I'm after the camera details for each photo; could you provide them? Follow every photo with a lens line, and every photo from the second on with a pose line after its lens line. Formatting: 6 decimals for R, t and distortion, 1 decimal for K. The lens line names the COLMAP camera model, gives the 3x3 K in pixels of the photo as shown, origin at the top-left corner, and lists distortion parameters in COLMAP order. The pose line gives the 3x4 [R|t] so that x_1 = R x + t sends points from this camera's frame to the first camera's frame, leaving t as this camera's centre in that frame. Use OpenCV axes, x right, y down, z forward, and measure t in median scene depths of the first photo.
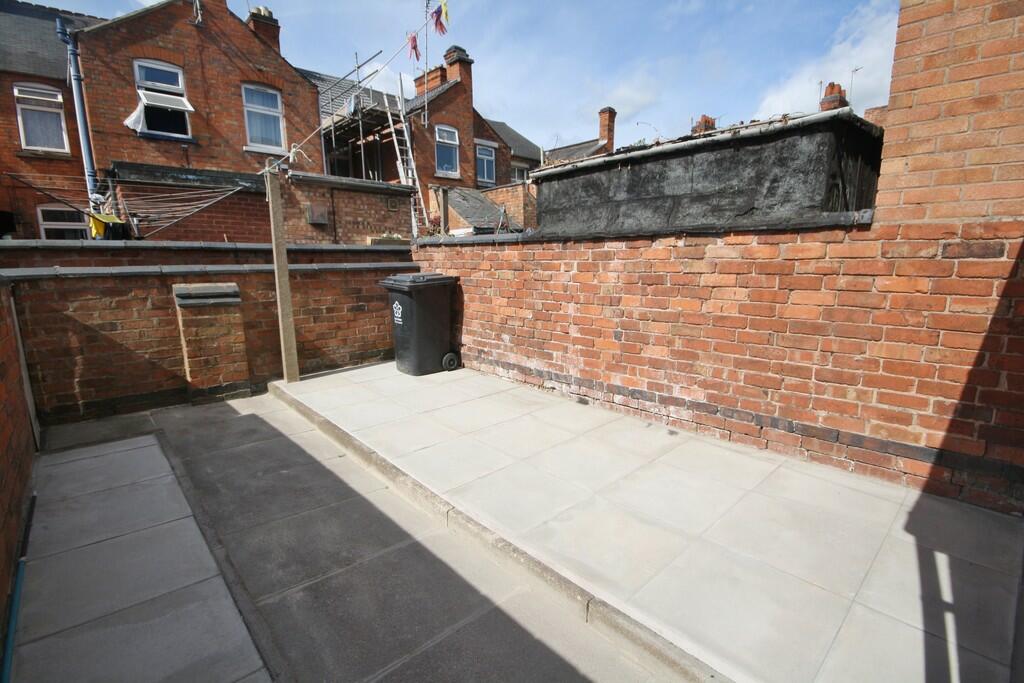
lens RADIAL K [[483.6, 0, 526.2], [0, 483.6, 360.2], [0, 0, 1]] dist [0.000088, 0.000218]
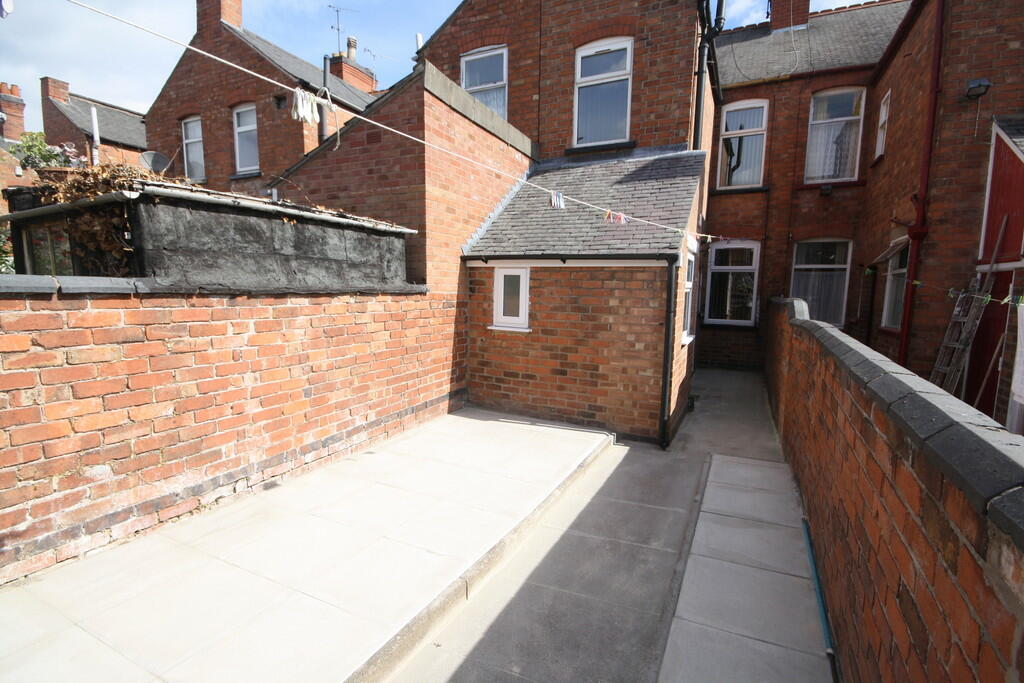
lens RADIAL K [[483.6, 0, 526.2], [0, 483.6, 360.2], [0, 0, 1]] dist [0.000088, 0.000218]
pose [[-0.377709, -0.137750, 0.915620, -0.903164], [0.168606, 0.962107, 0.214296, -0.261336], [-0.910444, 0.235321, -0.340171, 0.966568]]
